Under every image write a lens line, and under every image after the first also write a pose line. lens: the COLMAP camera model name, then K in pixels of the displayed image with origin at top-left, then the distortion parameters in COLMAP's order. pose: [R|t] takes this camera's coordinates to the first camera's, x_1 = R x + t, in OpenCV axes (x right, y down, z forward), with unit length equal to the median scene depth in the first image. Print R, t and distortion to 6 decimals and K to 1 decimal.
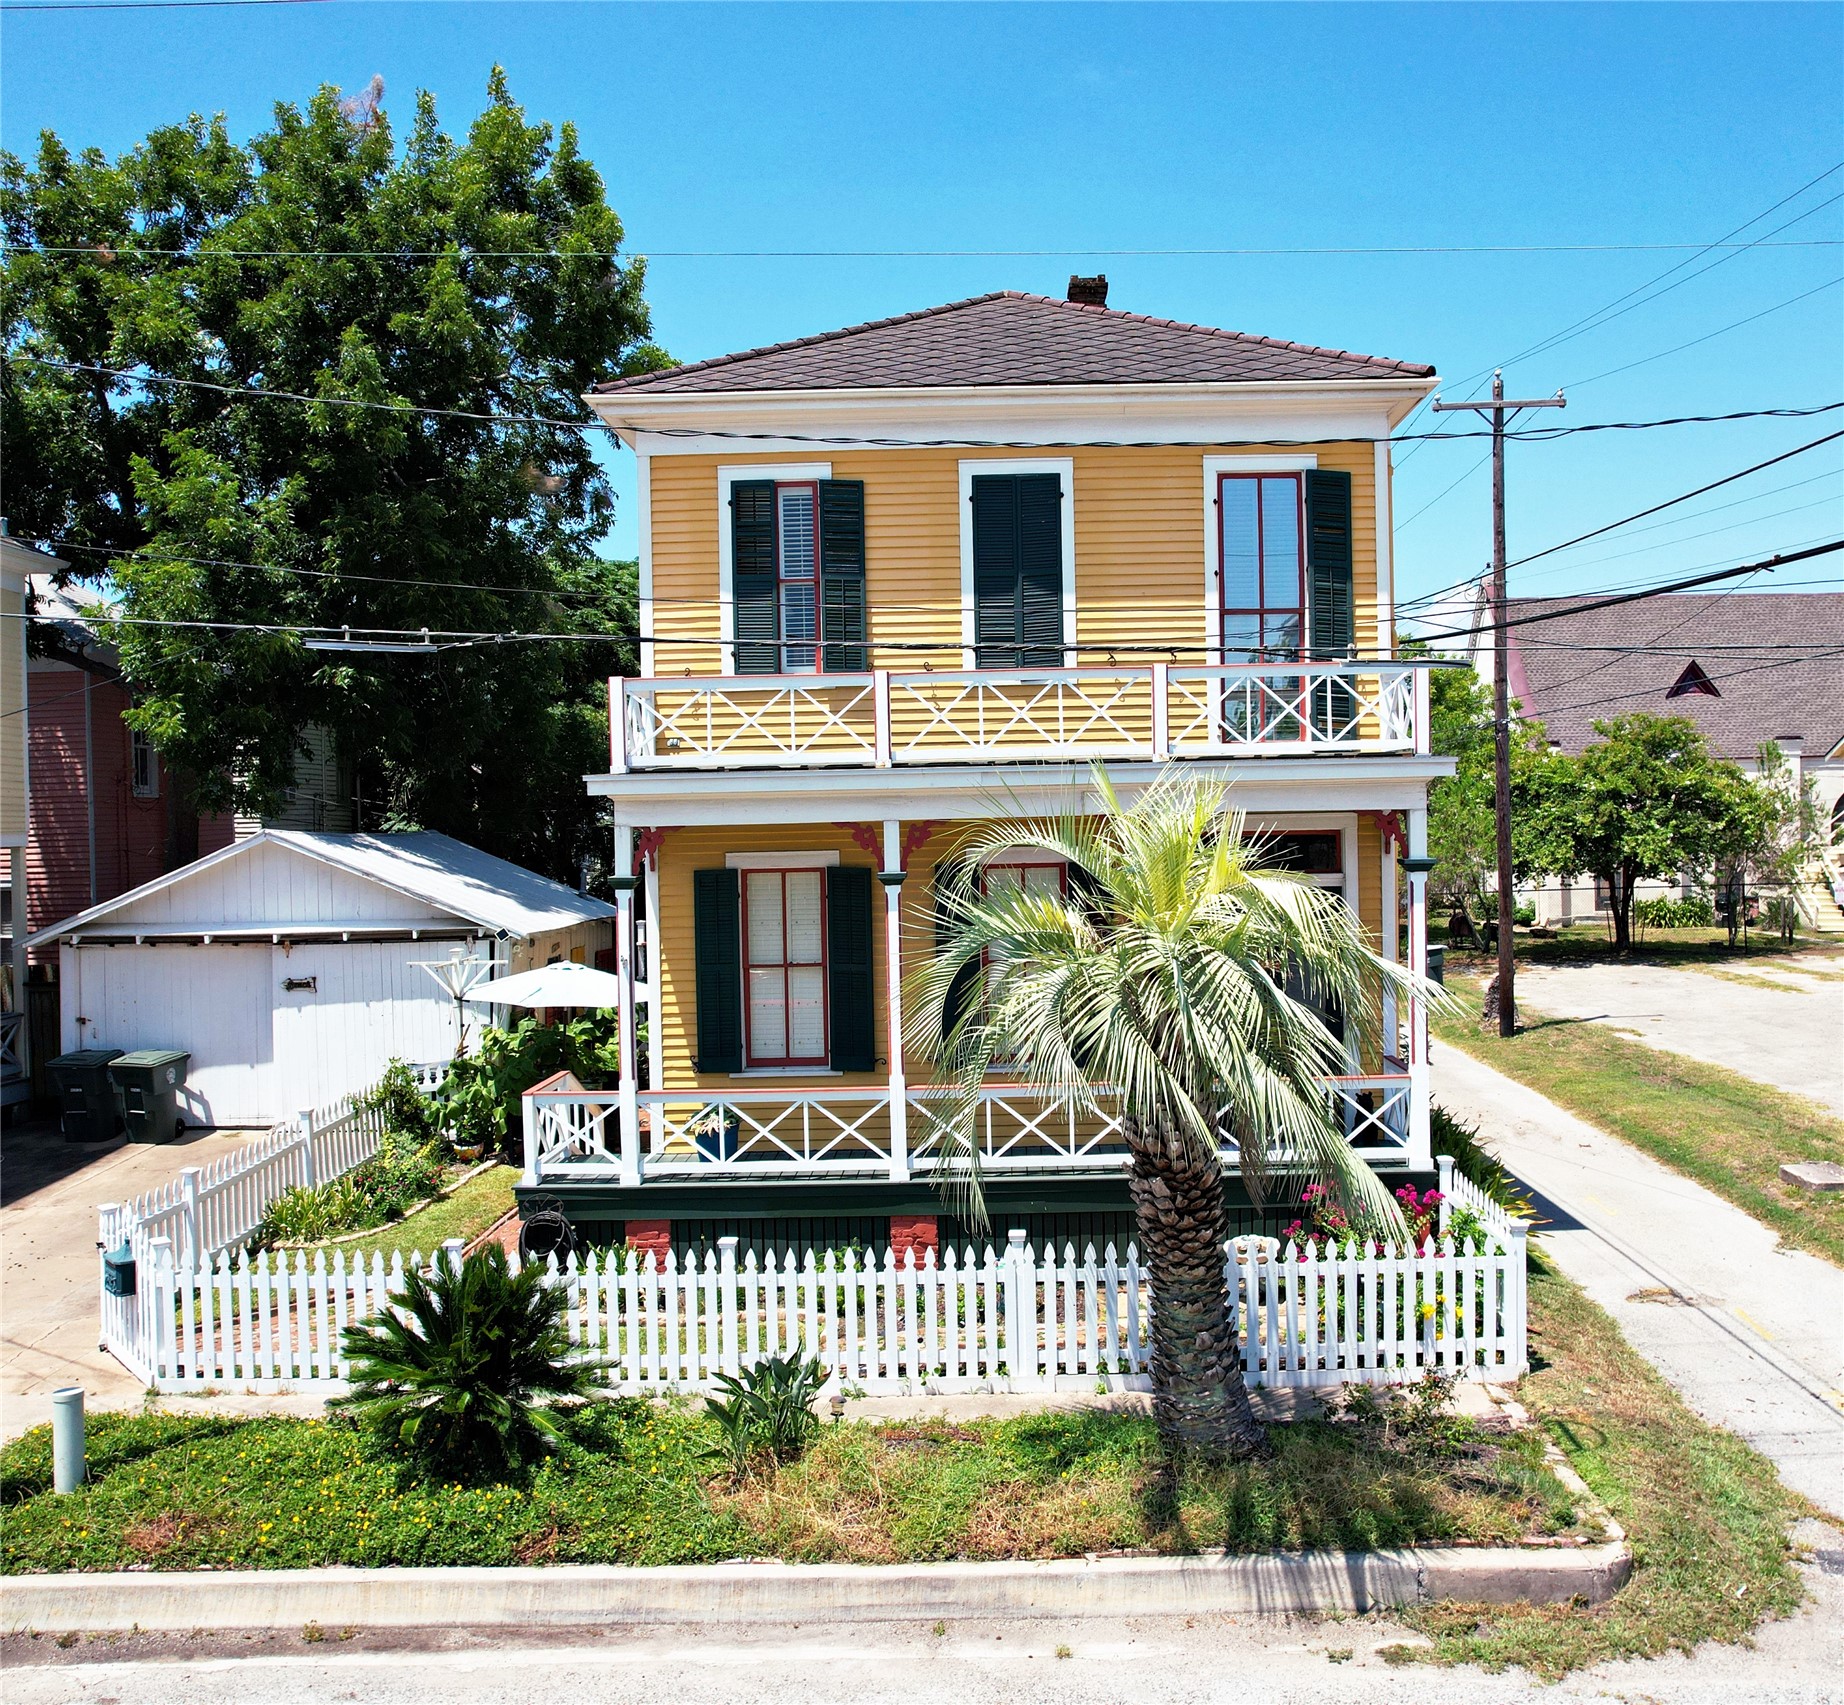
lens RADIAL K [[1656.4, 0, 1006.7], [0, 1656.4, 848.8], [0, 0, 1]] dist [-0.071298, 0.064543]
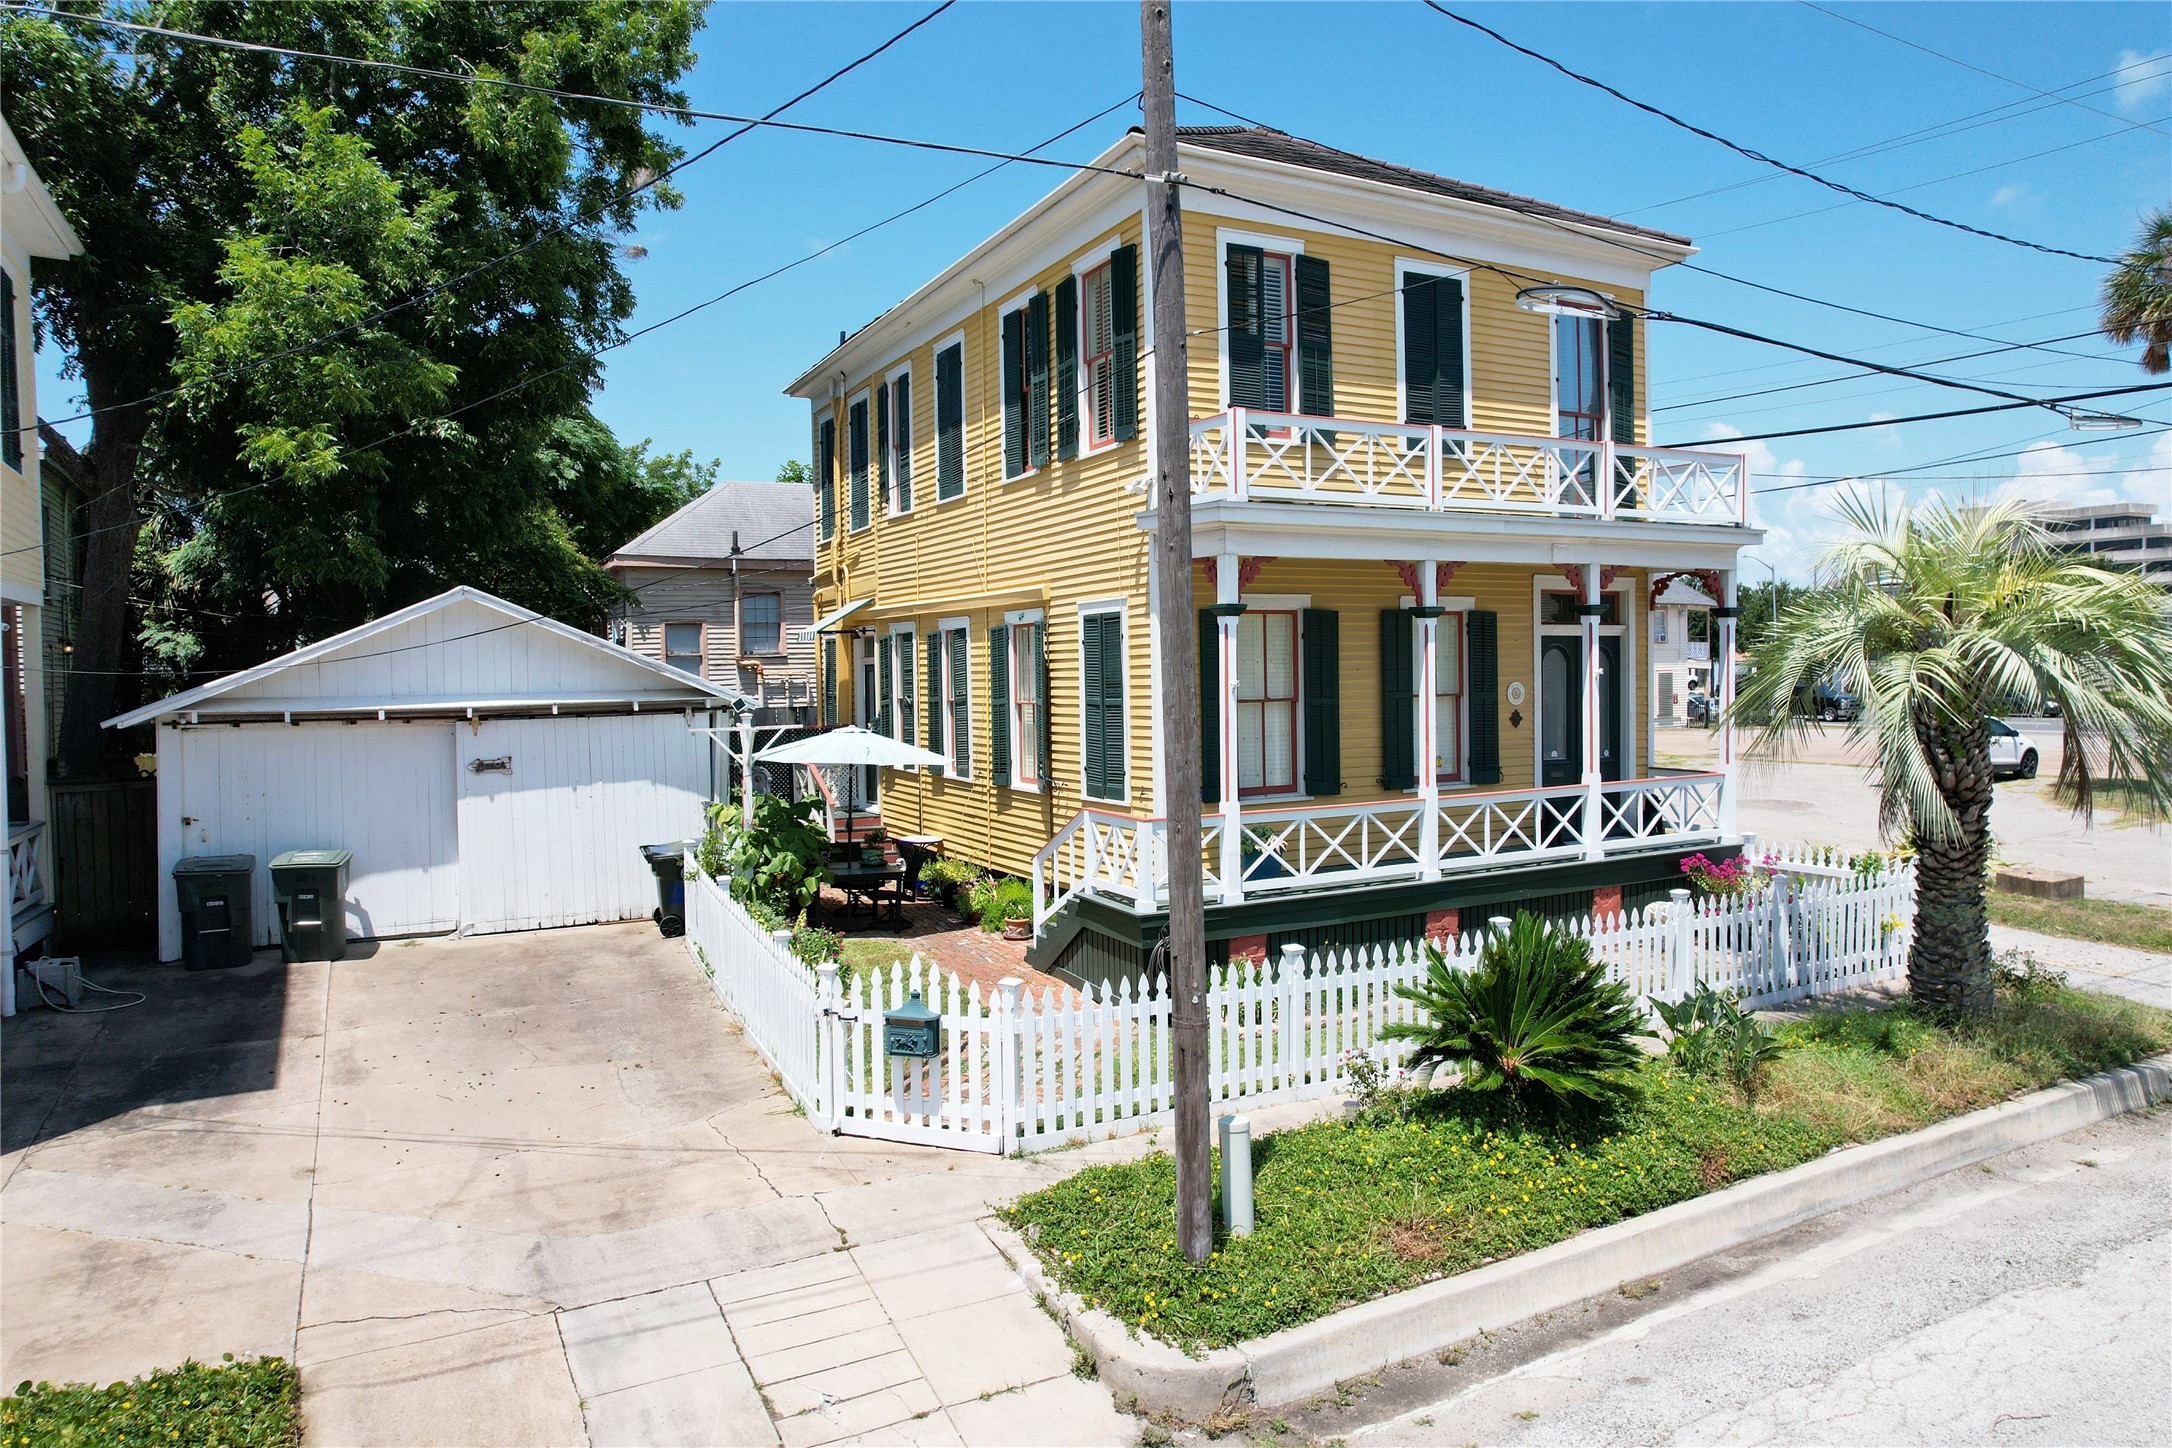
lens RADIAL K [[1404.1, 0, 1139.0], [0, 1404.1, 702.8], [0, 0, 1]] dist [-0.020638, 0.004103]
pose [[0.868613, -0.010075, 0.495388, -0.669605], [0.014045, 0.999892, -0.004291, 0.076342], [-0.495292, 0.010685, 0.868661, 0.248457]]
